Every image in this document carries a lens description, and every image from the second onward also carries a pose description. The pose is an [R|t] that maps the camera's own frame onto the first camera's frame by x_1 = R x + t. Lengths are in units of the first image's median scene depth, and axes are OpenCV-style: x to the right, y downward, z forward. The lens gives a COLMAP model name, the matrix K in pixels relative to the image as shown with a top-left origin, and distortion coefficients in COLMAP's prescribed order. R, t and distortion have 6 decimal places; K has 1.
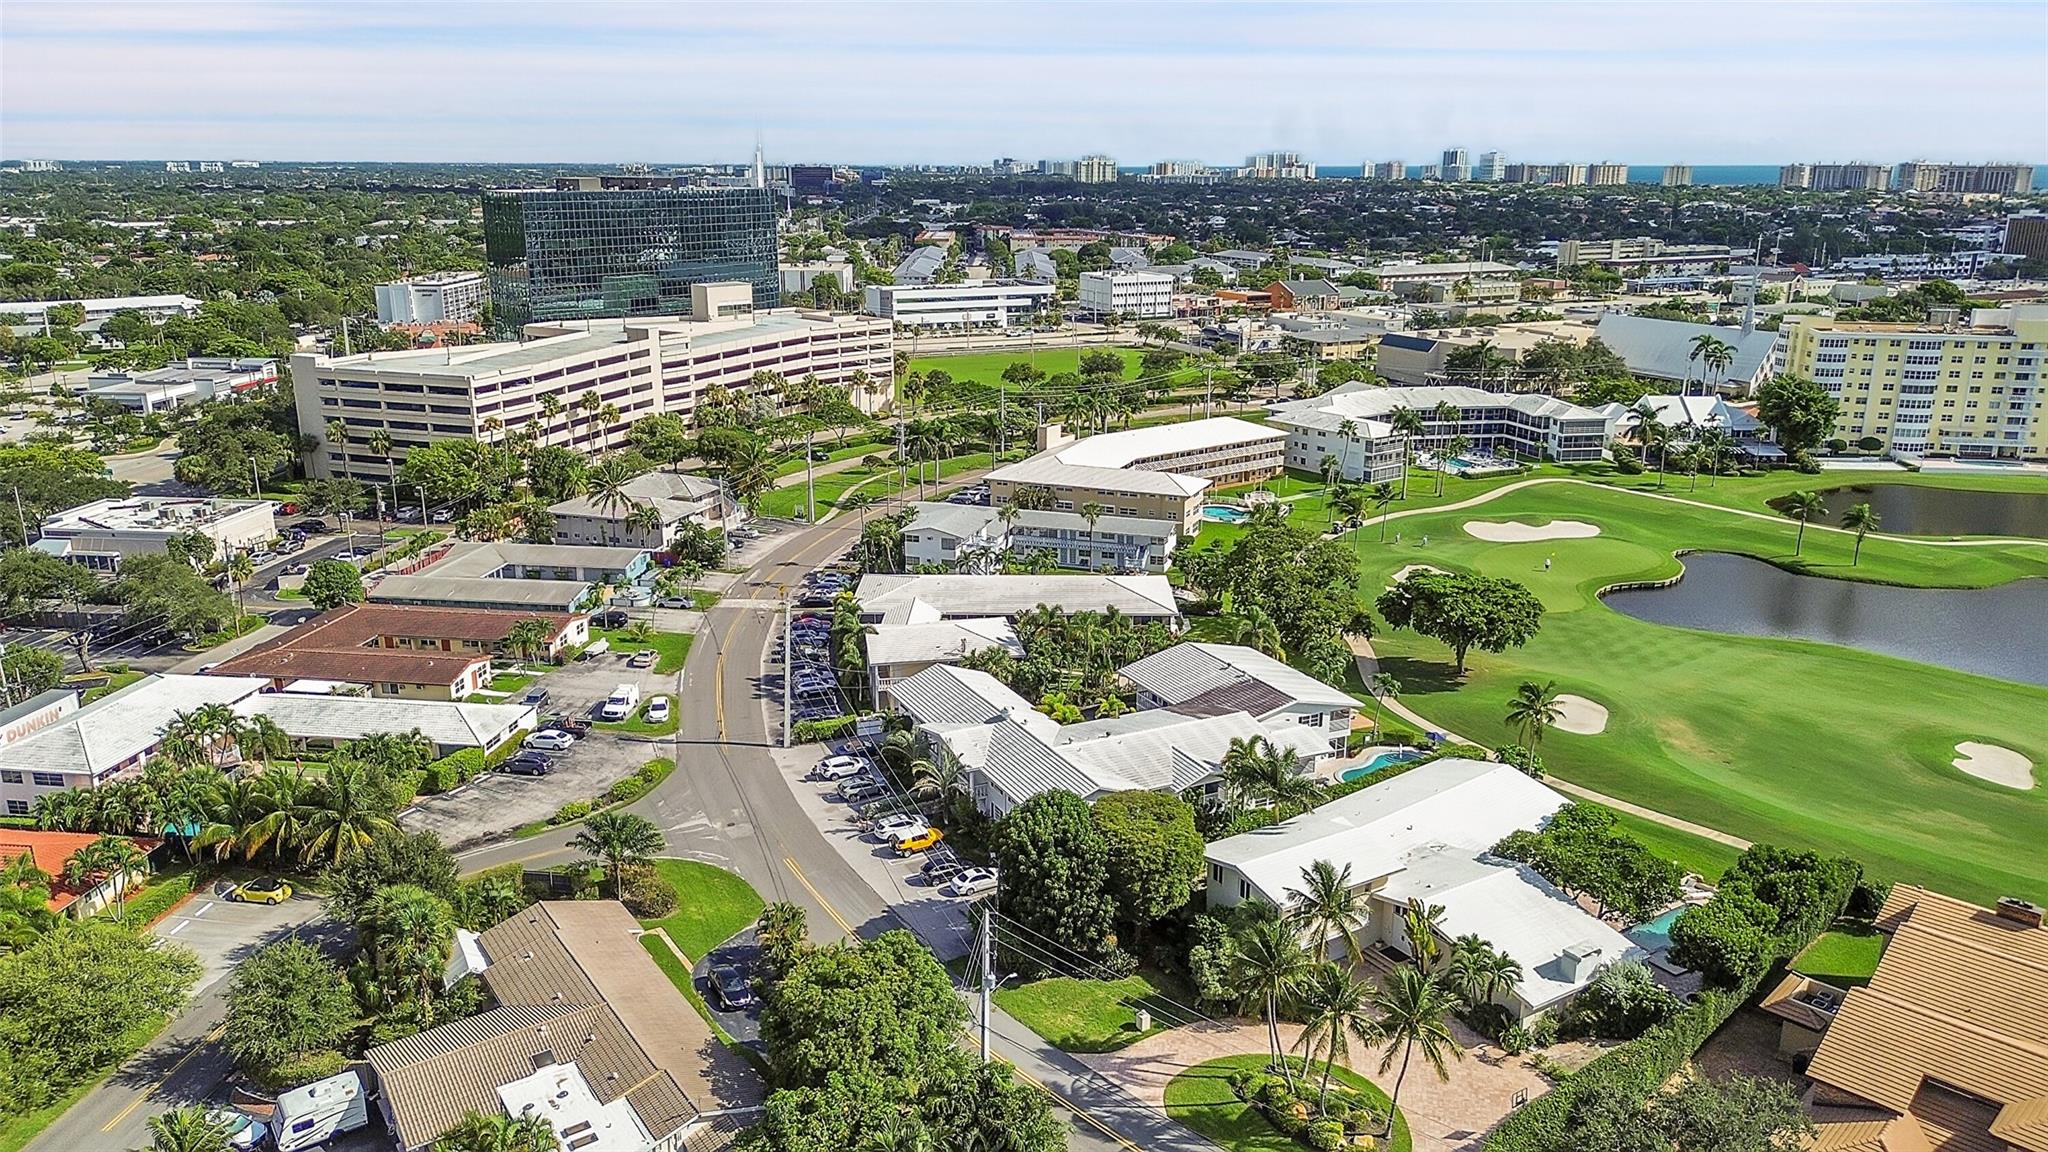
lens RADIAL K [[1496.0, 0, 1024.0], [0, 1496.0, 576.0], [0, 0, 1]] dist [0.010957, -0.006096]
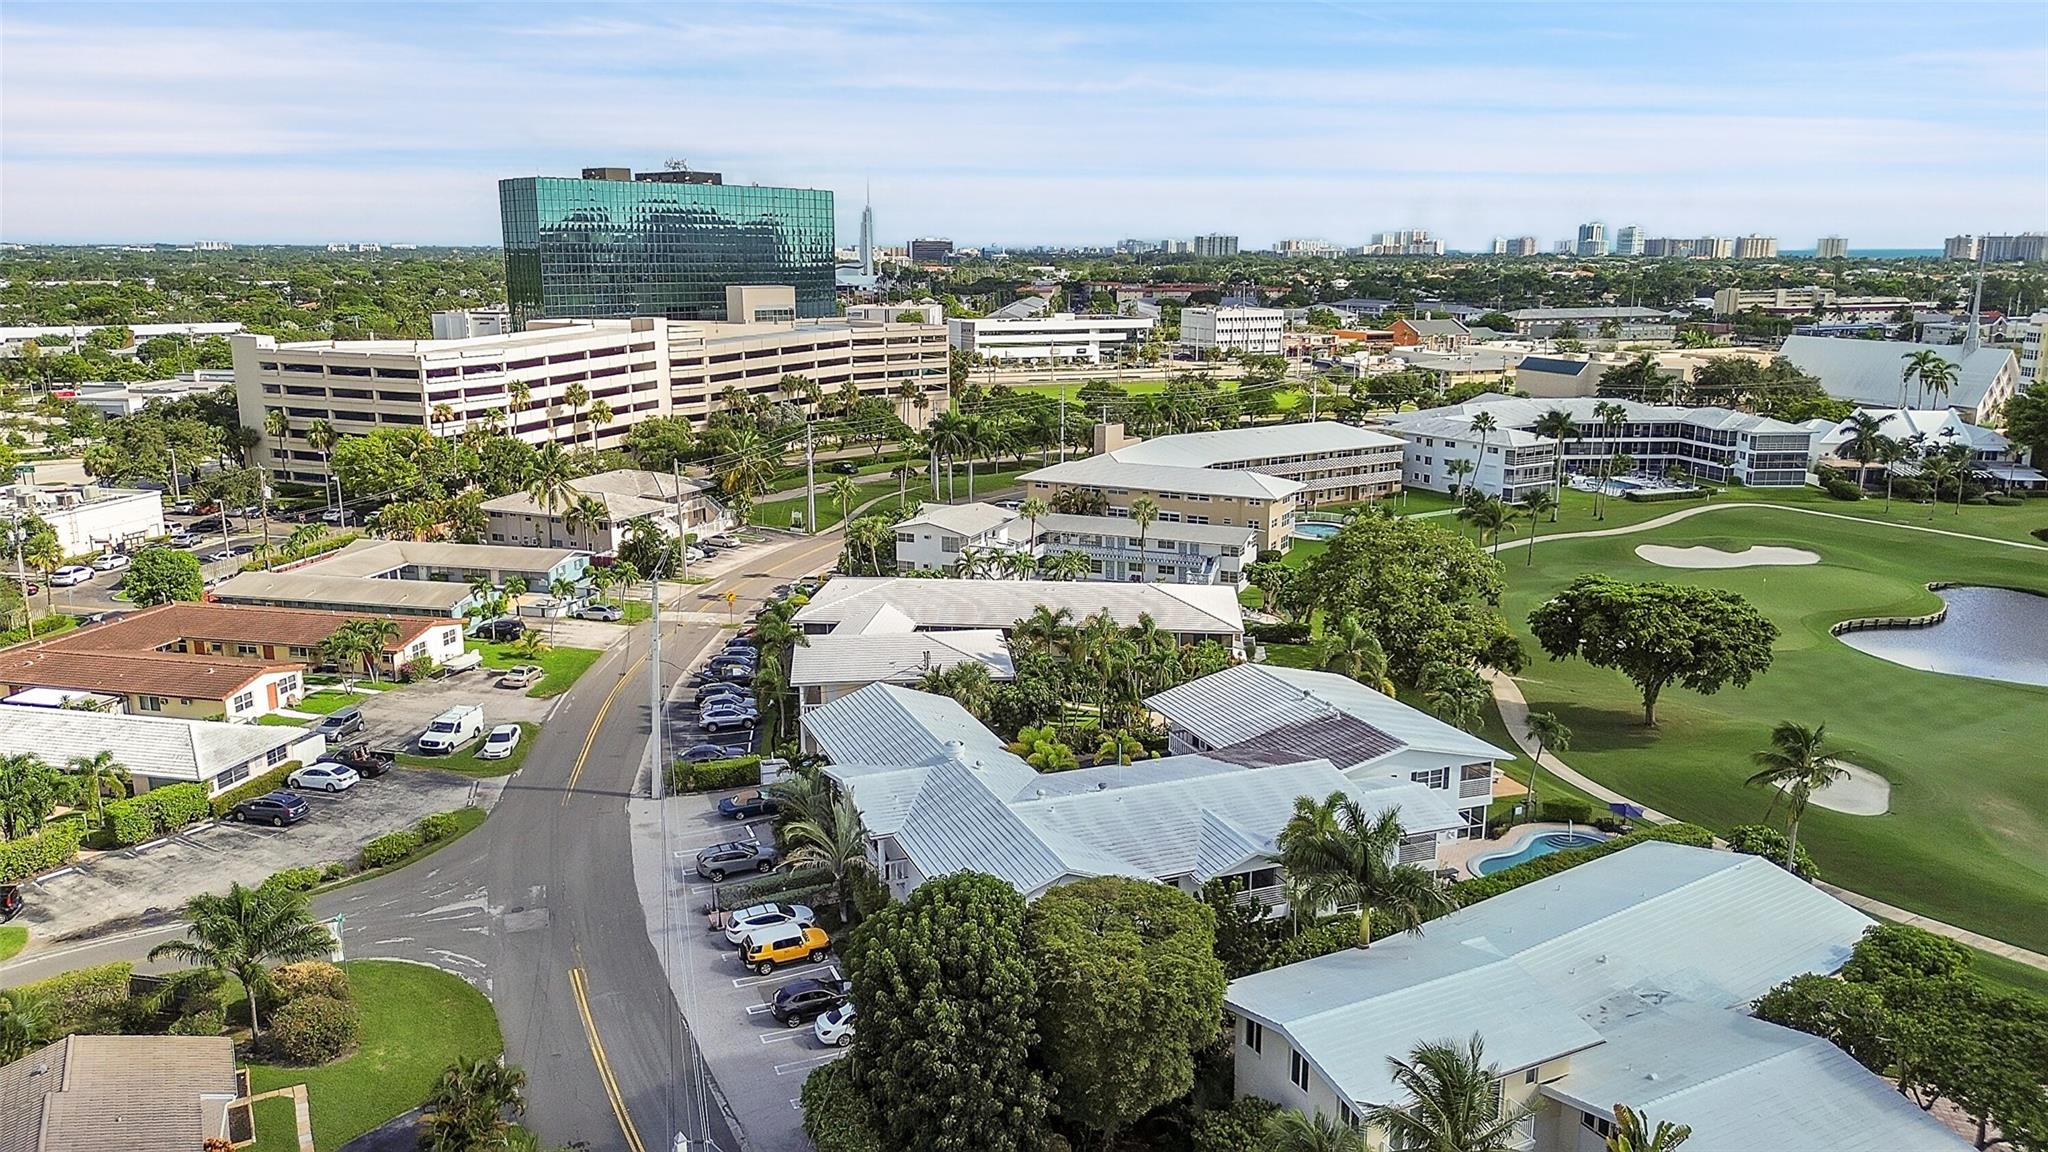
lens RADIAL K [[1496.0, 0, 1024.0], [0, 1496.0, 576.0], [0, 0, 1]] dist [0.010957, -0.006096]
pose [[0.996621, 0.018555, -0.080016, 0.049217], [-0.022828, 0.998343, -0.052828, 0.034810], [0.078903, 0.054477, 0.995393, 0.248439]]
